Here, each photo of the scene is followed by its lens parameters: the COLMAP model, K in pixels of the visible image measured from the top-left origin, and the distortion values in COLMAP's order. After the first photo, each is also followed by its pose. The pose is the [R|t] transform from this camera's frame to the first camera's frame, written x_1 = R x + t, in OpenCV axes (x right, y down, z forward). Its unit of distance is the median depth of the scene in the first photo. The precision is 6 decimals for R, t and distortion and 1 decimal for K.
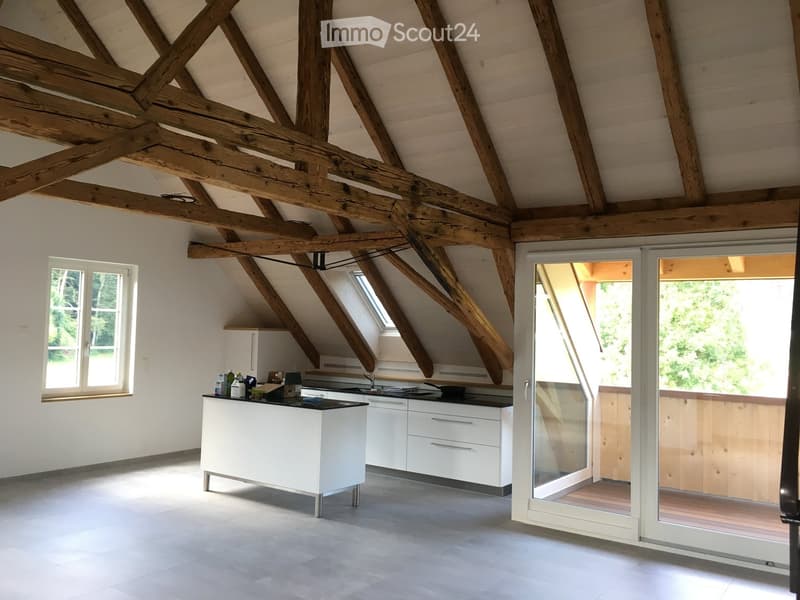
lens RADIAL K [[684.2, 0, 400.9], [0, 684.2, 295.8], [0, 0, 1]] dist [0.073807, -0.109179]
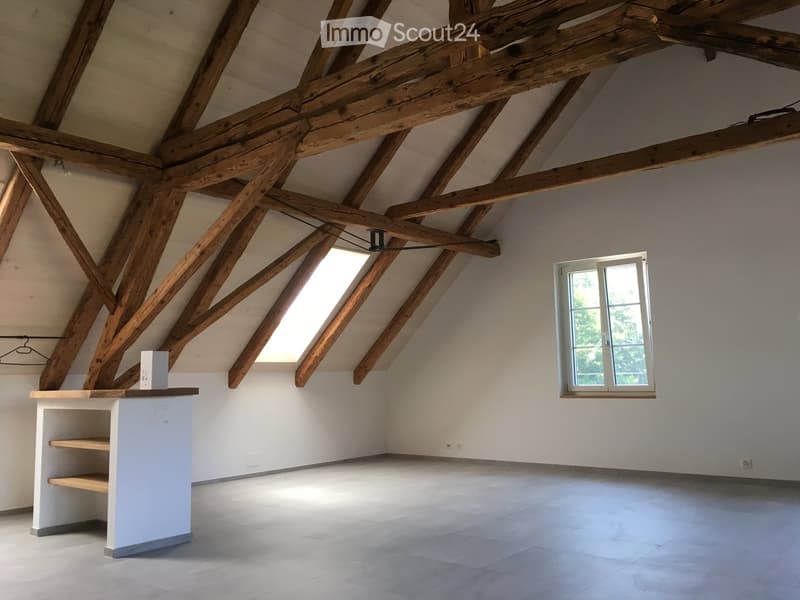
lens RADIAL K [[684.2, 0, 400.9], [0, 684.2, 295.8], [0, 0, 1]] dist [0.073807, -0.109179]
pose [[-0.063631, -0.144642, -0.987436, 0.531104], [0.069858, 0.986369, -0.148987, 0.174455], [0.995525, -0.078460, -0.052659, 0.775368]]
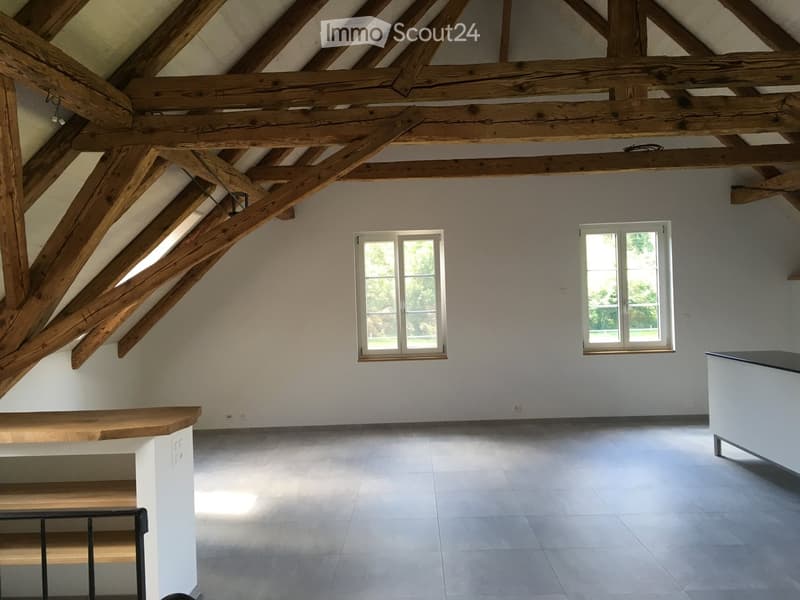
lens RADIAL K [[684.2, 0, 400.9], [0, 684.2, 295.8], [0, 0, 1]] dist [0.073807, -0.109179]
pose [[0.562473, -0.042447, -0.825725, 0.348667], [0.089481, 0.995941, 0.009757, 0.030904], [0.821959, -0.079375, 0.563988, 0.203781]]
